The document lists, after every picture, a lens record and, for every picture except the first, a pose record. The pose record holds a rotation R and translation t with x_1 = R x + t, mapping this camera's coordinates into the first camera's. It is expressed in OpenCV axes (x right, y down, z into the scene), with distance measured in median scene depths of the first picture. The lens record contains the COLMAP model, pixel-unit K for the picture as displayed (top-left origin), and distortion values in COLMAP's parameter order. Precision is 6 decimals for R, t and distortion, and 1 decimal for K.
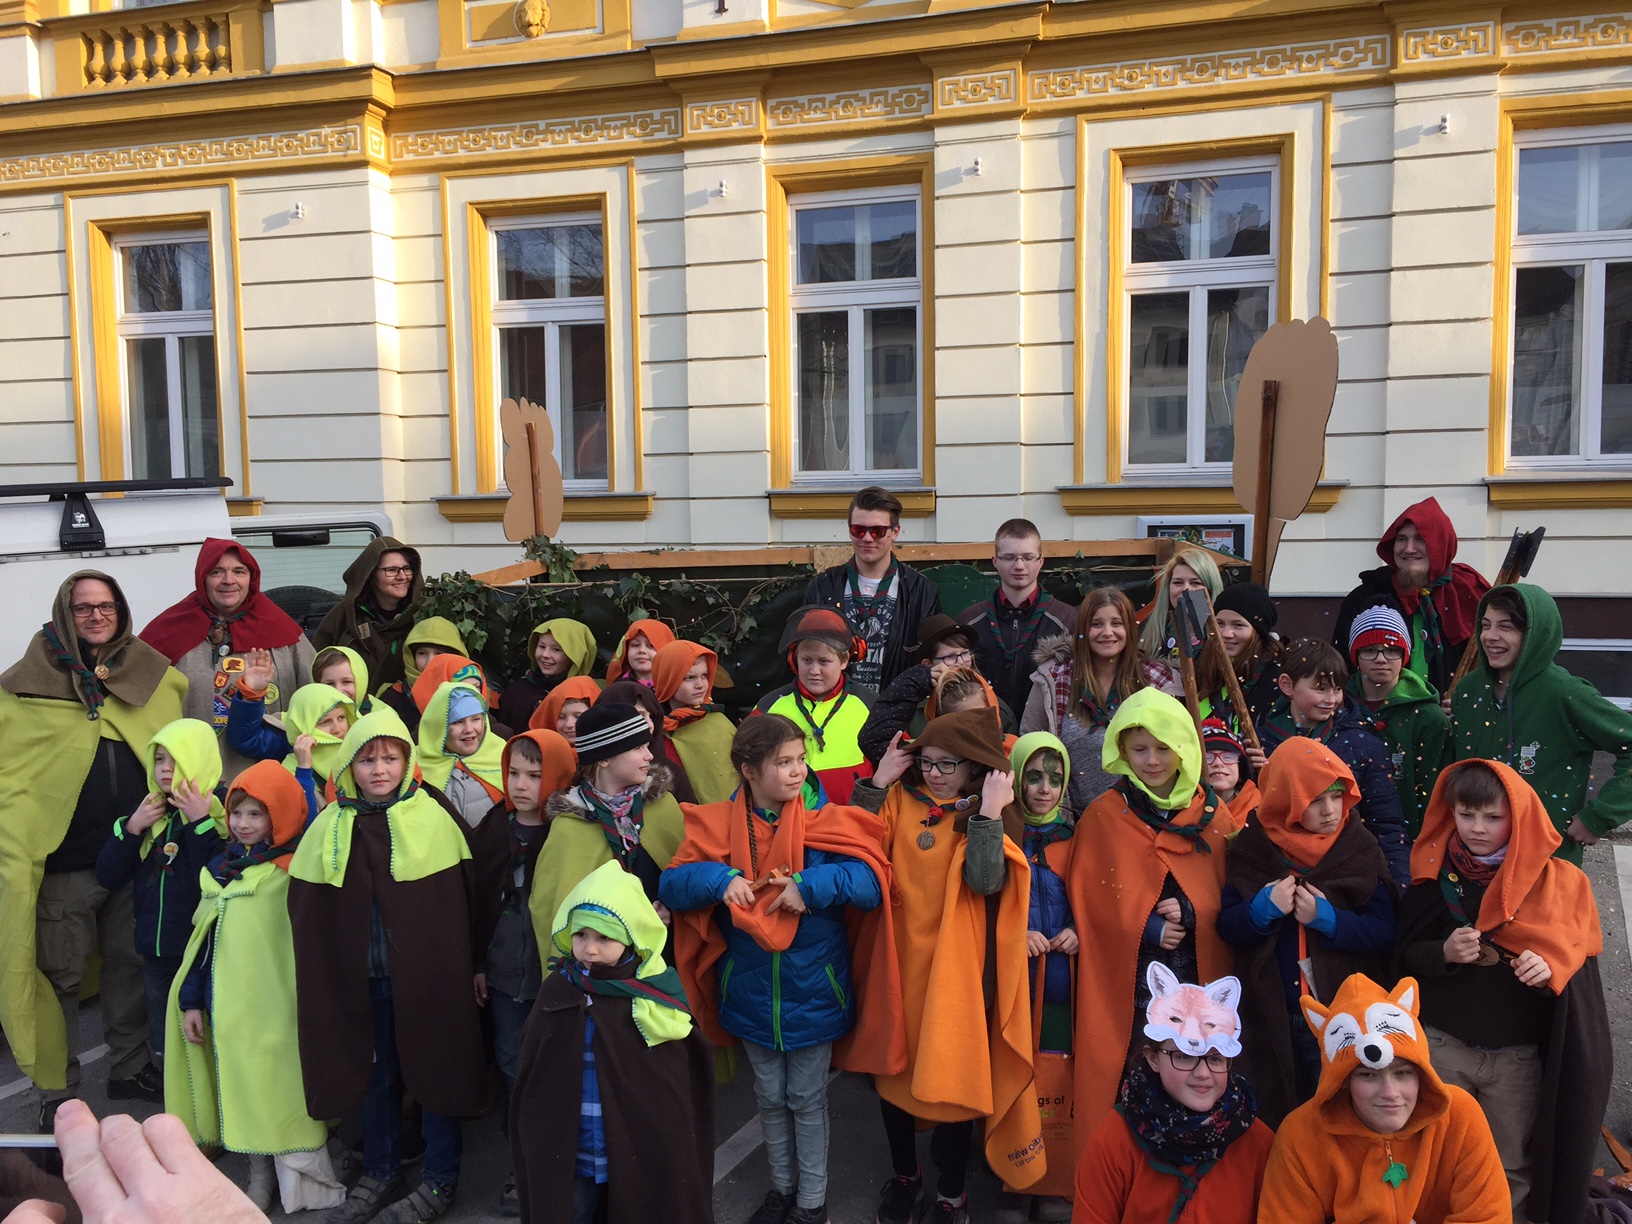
lens RADIAL K [[1382.4, 0, 812.2], [0, 1382.4, 617.8], [0, 0, 1]] dist [0.066040, -0.086255]
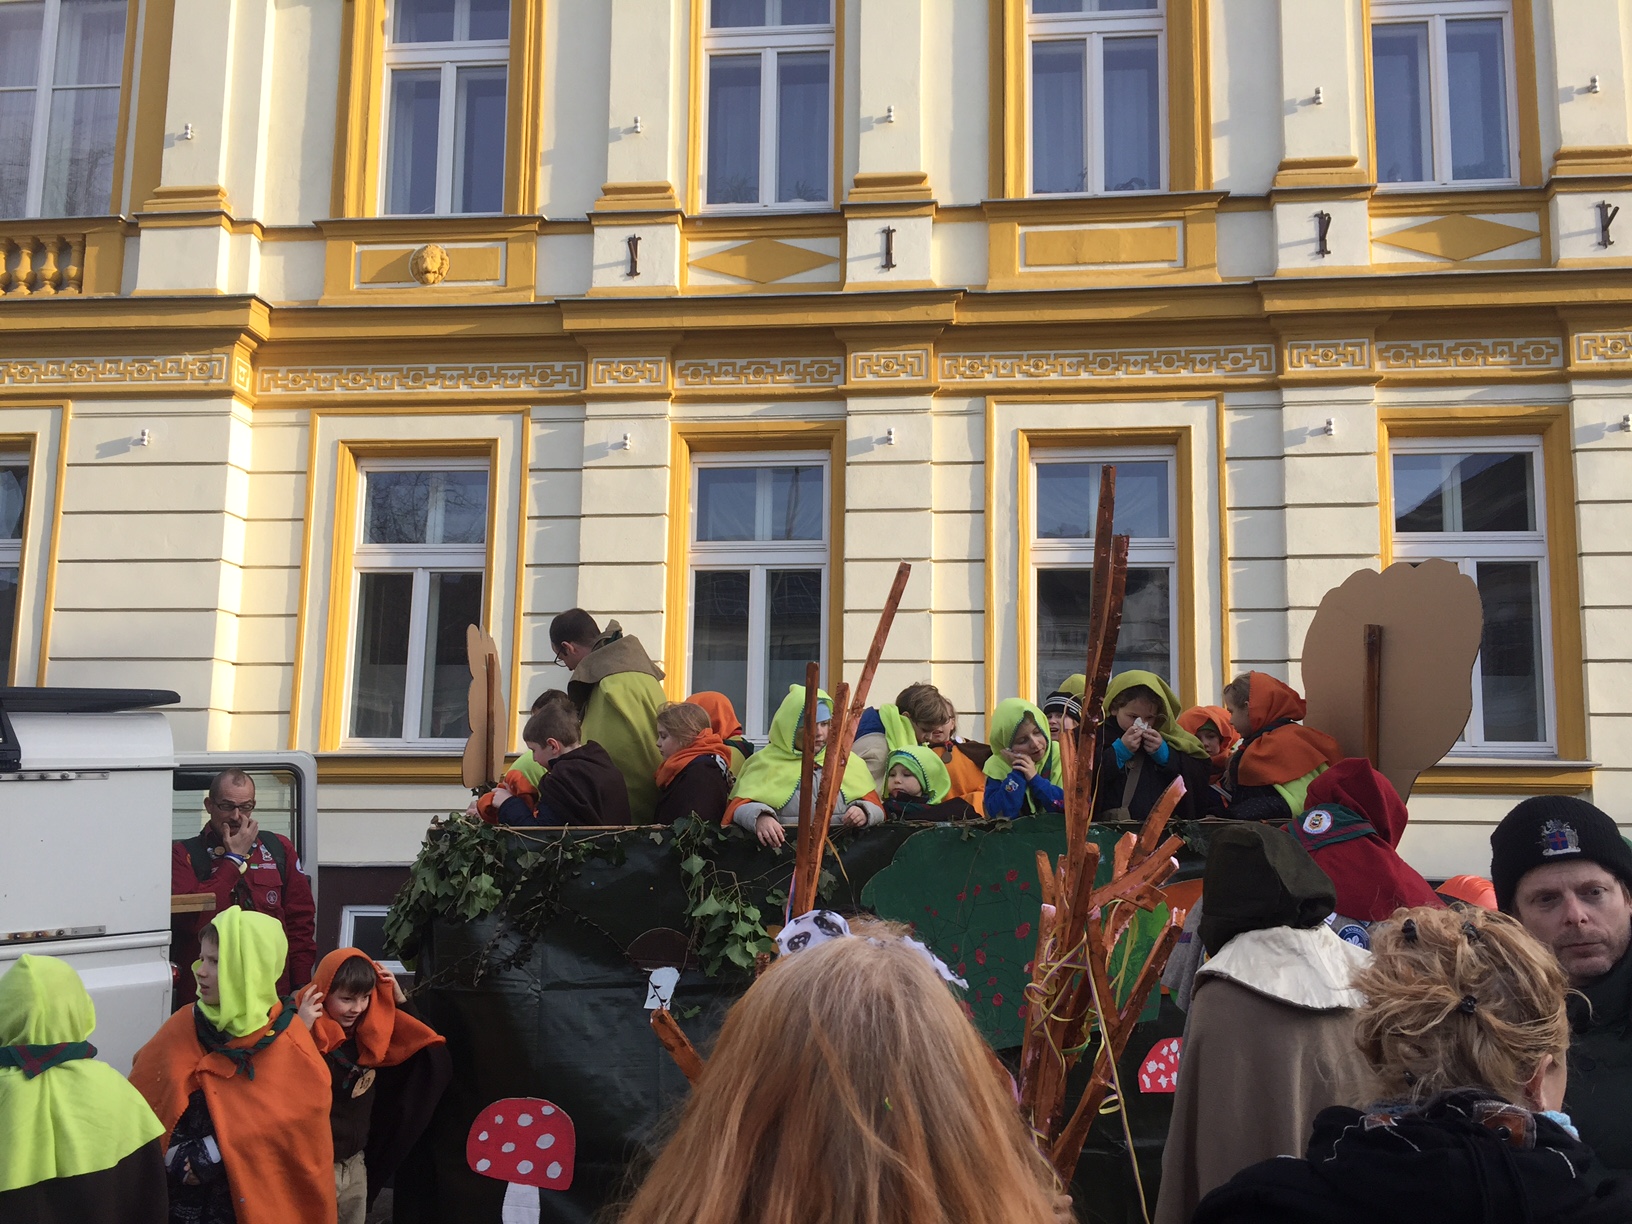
lens RADIAL K [[1382.4, 0, 822.9], [0, 1382.4, 604.9], [0, 0, 1]] dist [0.066040, -0.086255]
pose [[0.983566, 0.047475, 0.174194, -0.092967], [-0.008772, 0.976235, -0.216536, 0.011384], [-0.180334, 0.211450, 0.960608, 0.068235]]
